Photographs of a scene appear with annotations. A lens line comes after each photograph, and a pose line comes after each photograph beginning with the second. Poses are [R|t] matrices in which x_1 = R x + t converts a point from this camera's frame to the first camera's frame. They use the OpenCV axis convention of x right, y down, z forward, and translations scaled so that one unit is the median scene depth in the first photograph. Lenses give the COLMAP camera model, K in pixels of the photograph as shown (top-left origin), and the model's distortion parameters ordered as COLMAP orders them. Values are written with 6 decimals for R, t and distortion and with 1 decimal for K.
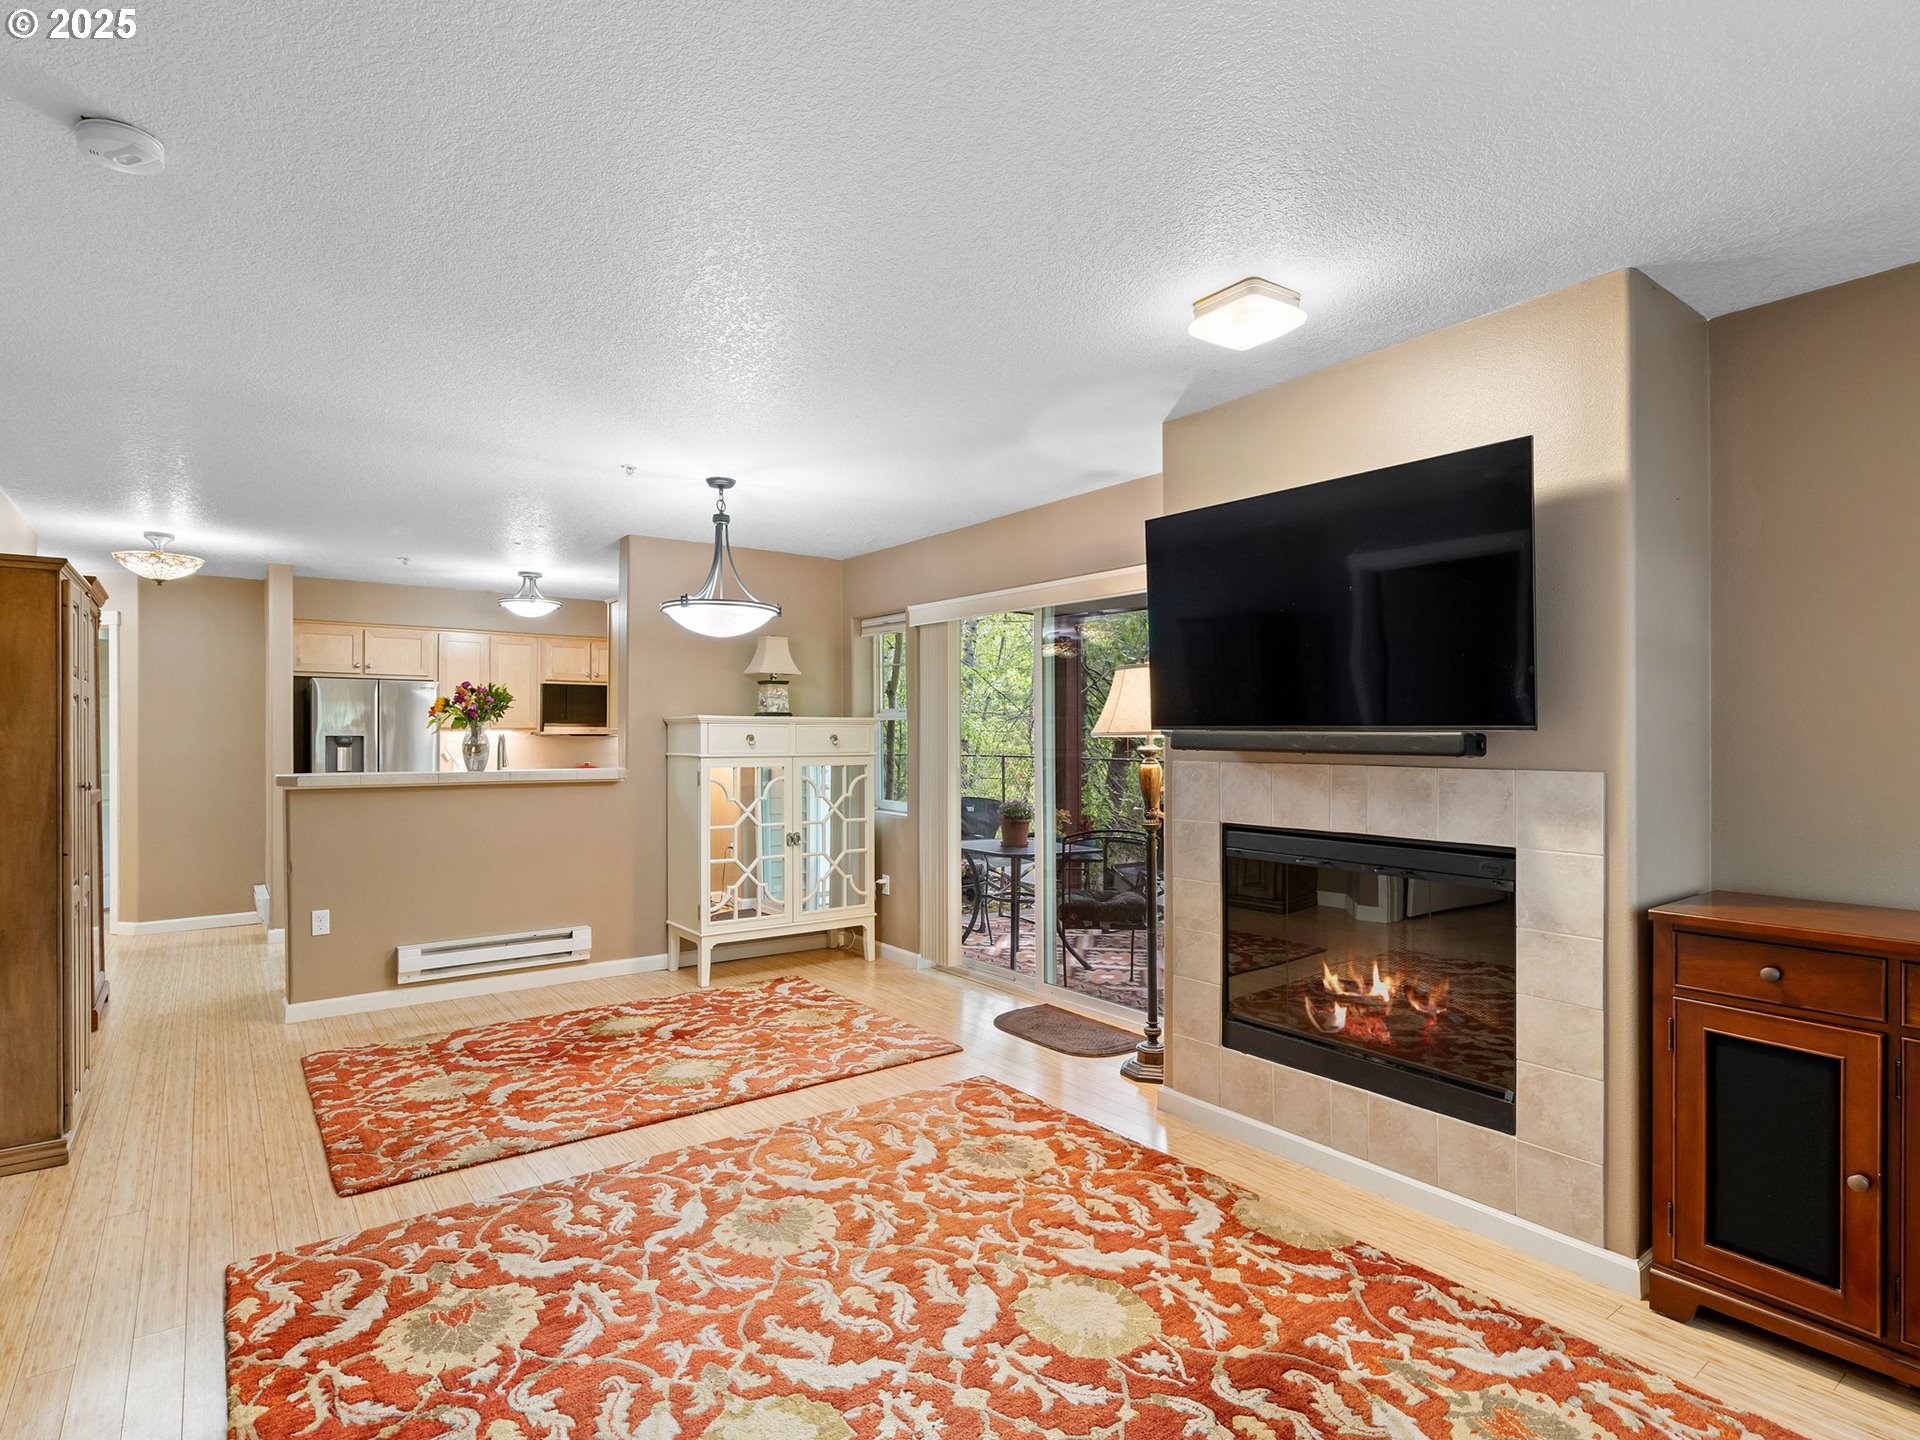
lens RADIAL K [[1004.5, 0, 940.0], [0, 1004.5, 720.3], [0, 0, 1]] dist [-0.004813, 0.000628]
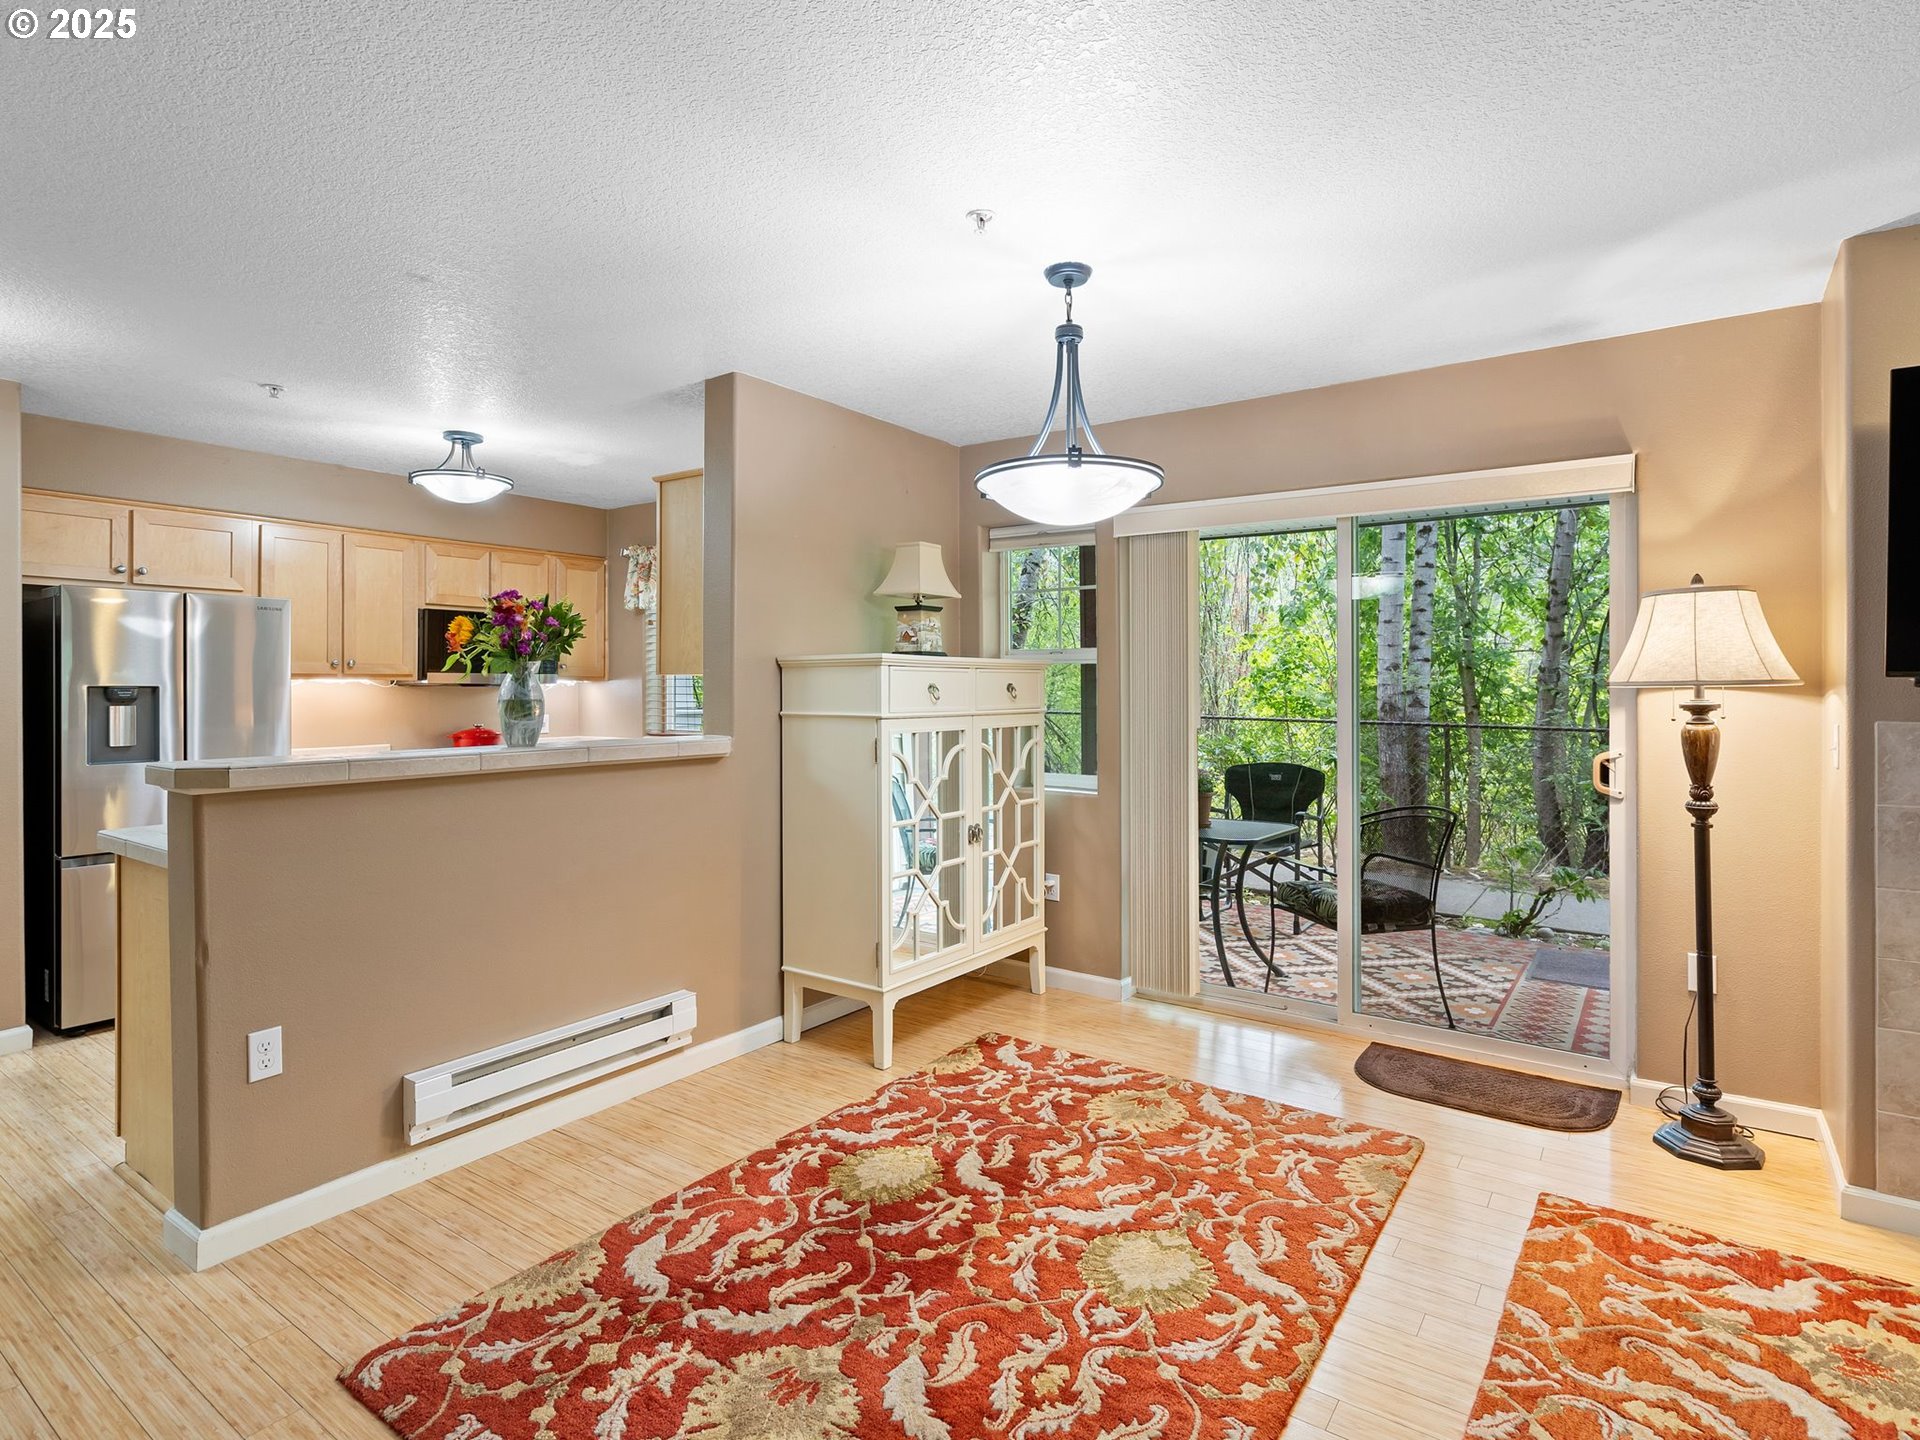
lens RADIAL K [[1005.3, 0, 961.6], [0, 1005.3, 679.1], [0, 0, 1]] dist [-0.002235, -0.000802]
pose [[0.948123, 0.001076, 0.317903, -0.506533], [-0.003811, 0.999961, 0.007982, 0.007587], [-0.317882, -0.008779, 0.948090, 0.464954]]
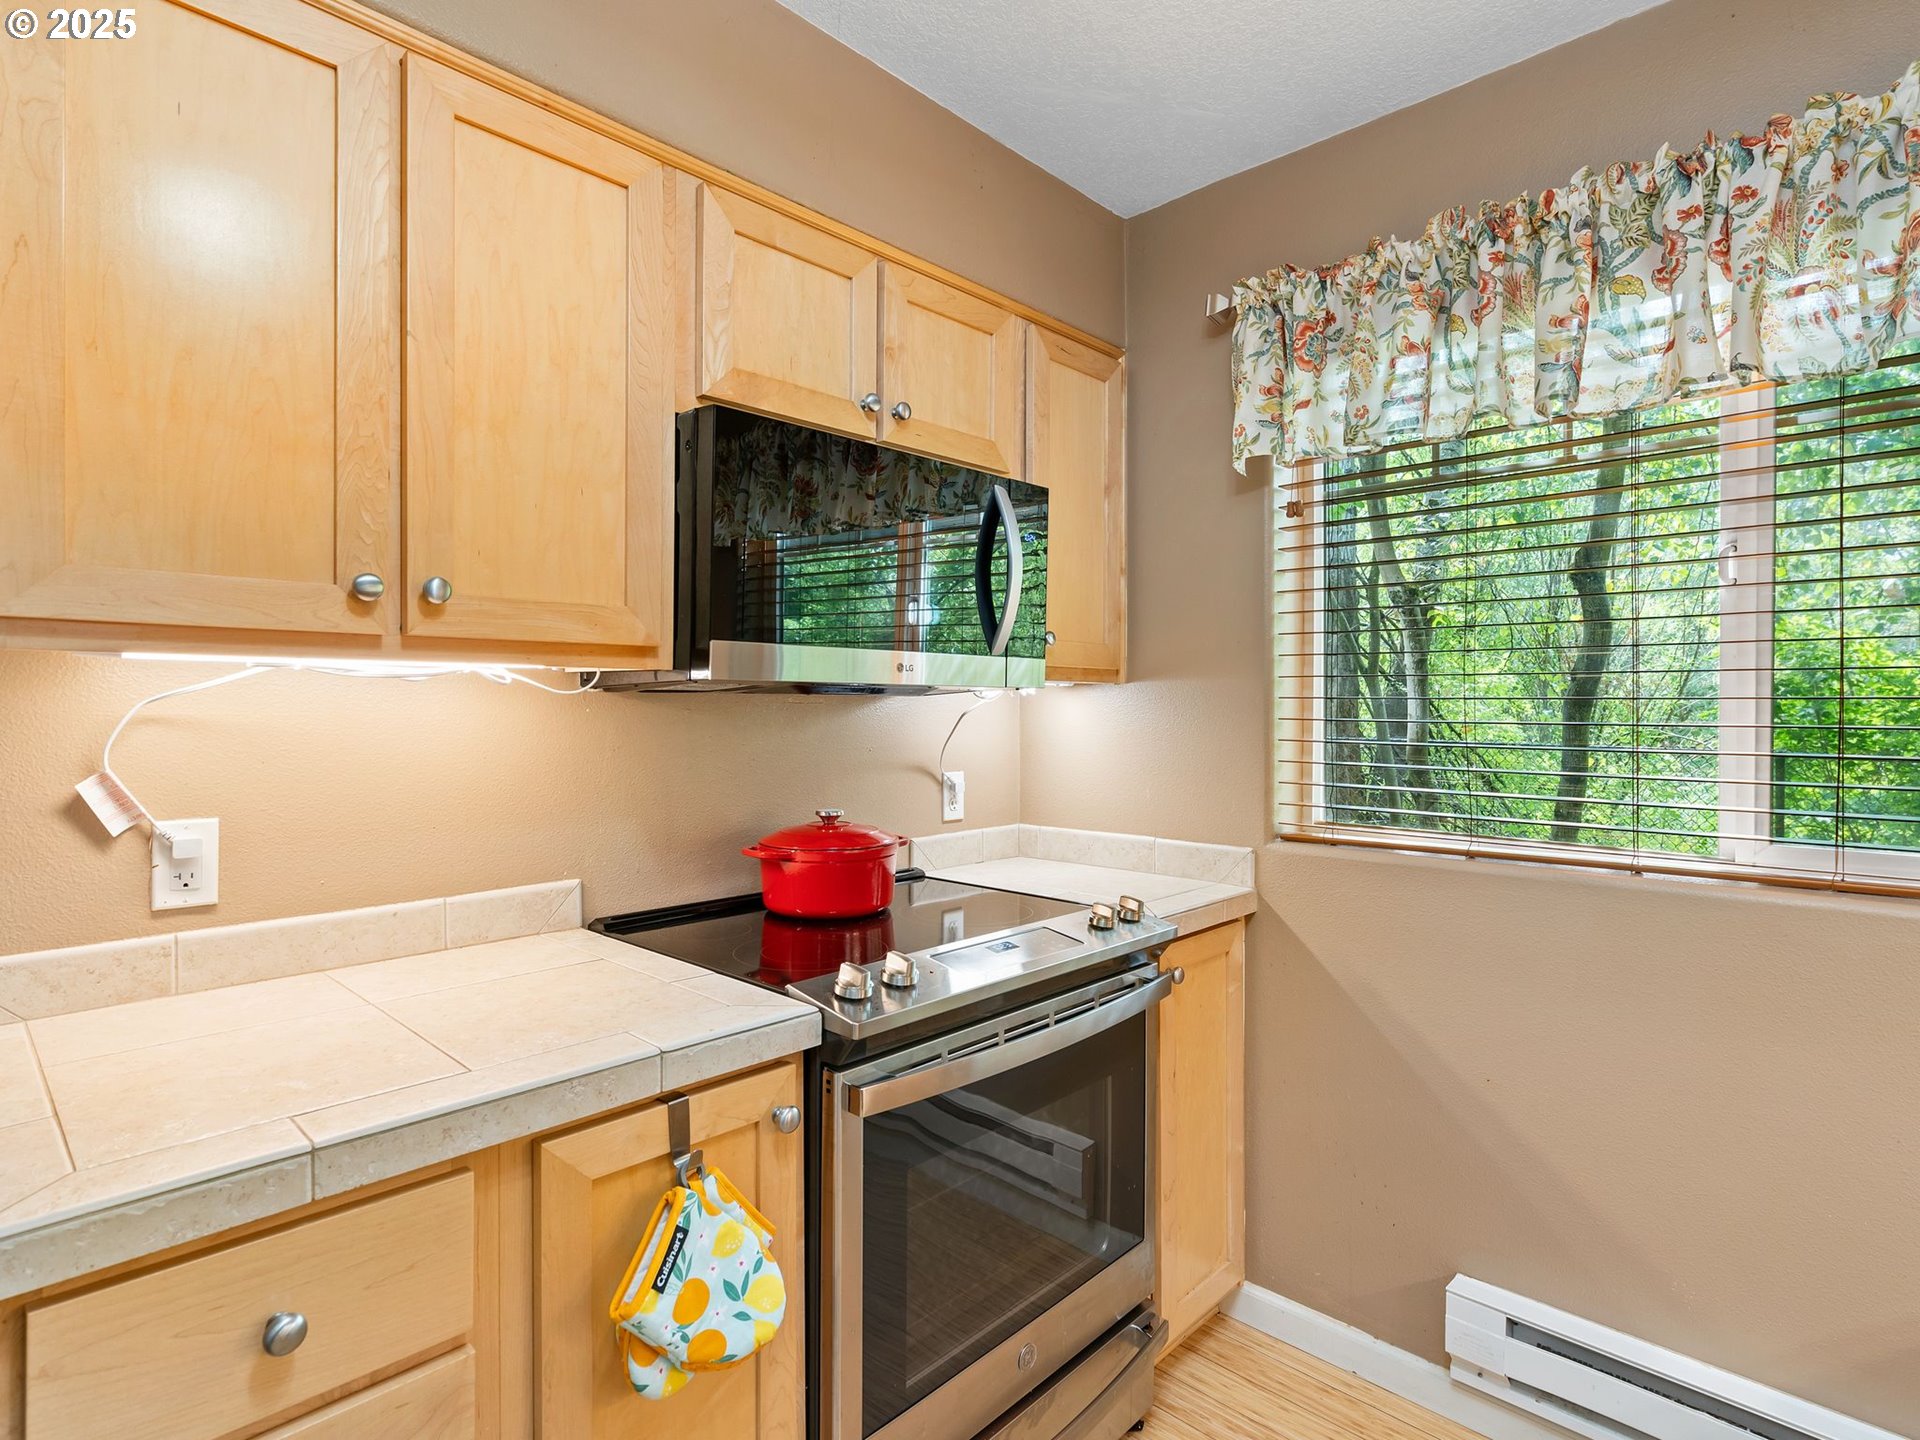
lens RADIAL K [[988.7, 0, 931.8], [0, 988.7, 711.4], [0, 0, 1]] dist [-0.002209, -0.000964]
pose [[0.986223, 0.004866, 0.165351, -0.716247], [-0.009584, 0.999569, 0.027745, 0.025016], [-0.165145, -0.028948, 0.985844, 1.500657]]
